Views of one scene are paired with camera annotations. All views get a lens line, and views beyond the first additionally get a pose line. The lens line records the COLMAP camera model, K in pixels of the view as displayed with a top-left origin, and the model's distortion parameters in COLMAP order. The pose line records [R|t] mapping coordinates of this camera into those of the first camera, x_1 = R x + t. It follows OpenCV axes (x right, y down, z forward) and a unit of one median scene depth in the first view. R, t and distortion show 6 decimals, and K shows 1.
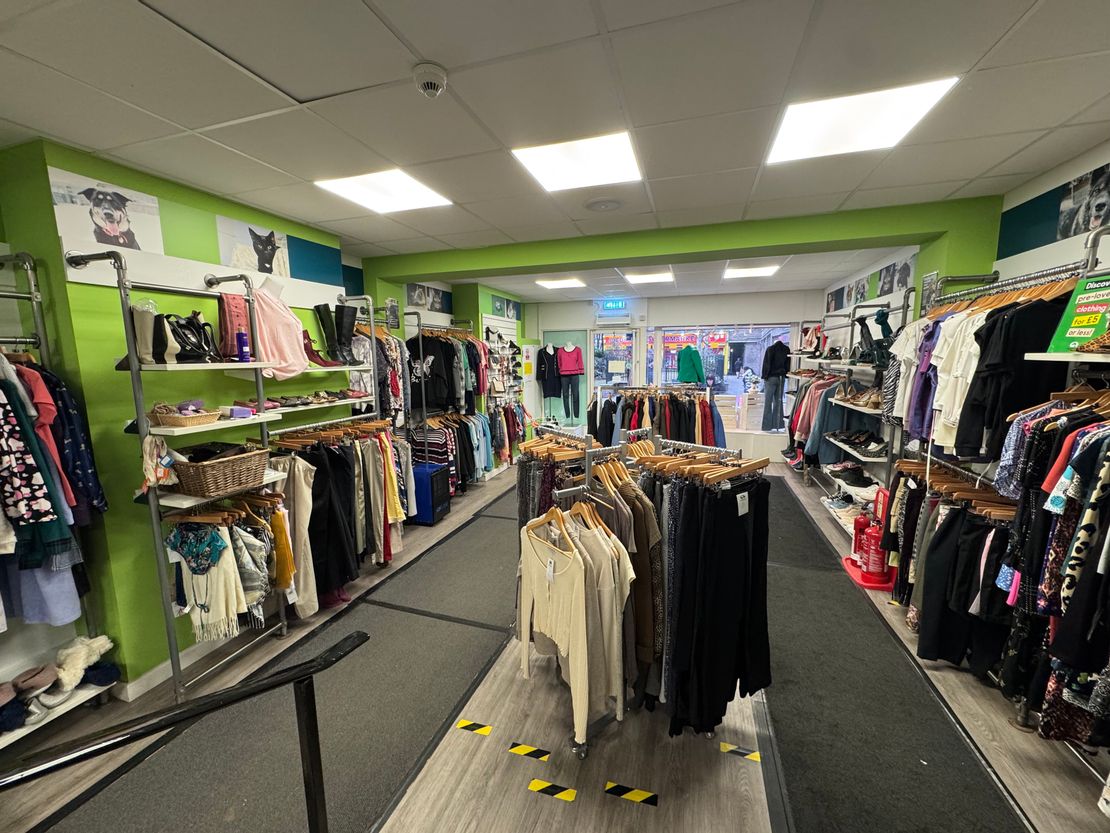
lens RADIAL K [[442.9, 0, 555.0], [0, 442.9, 416.5], [0, 0, 1]] dist [-0.000654, -0.000012]
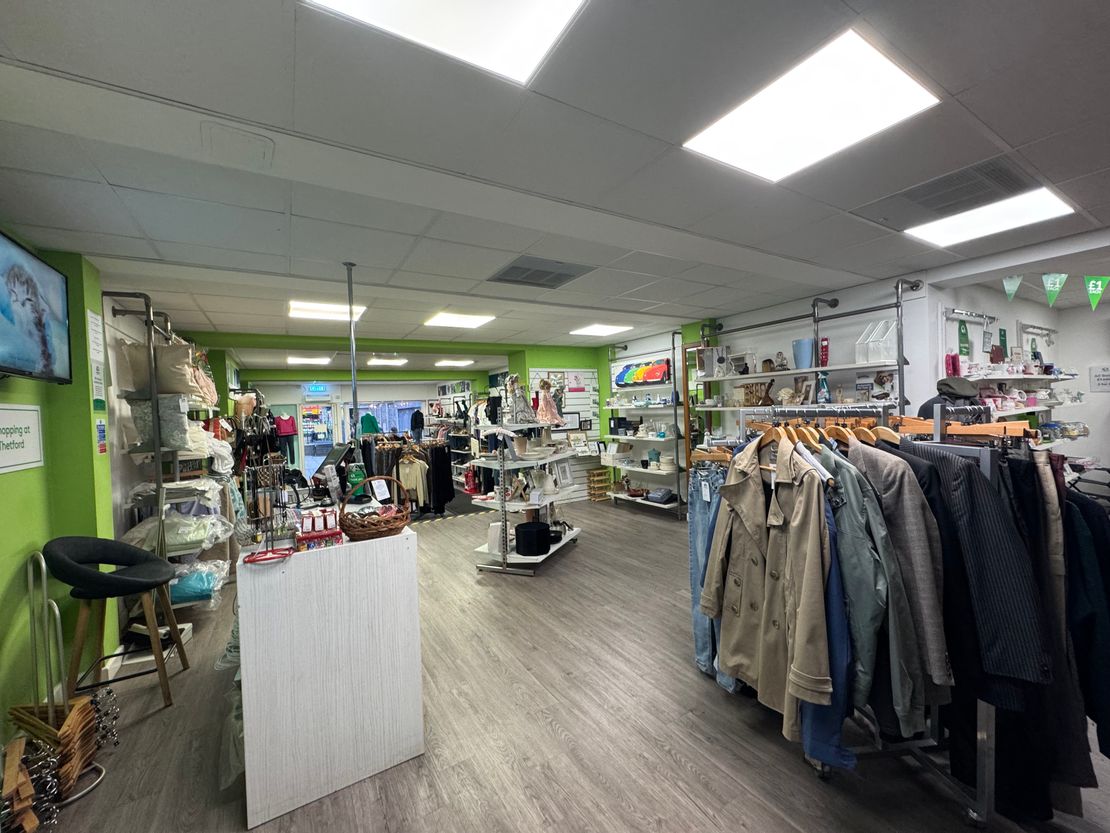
lens RADIAL K [[442.9, 0, 555.0], [0, 442.9, 416.5], [0, 0, 1]] dist [-0.000654, -0.000012]
pose [[0.661729, -0.030832, 0.749109, -0.866066], [0.136984, 0.987307, -0.080370, 0.148841], [-0.737123, 0.155799, 0.657553, -1.108912]]
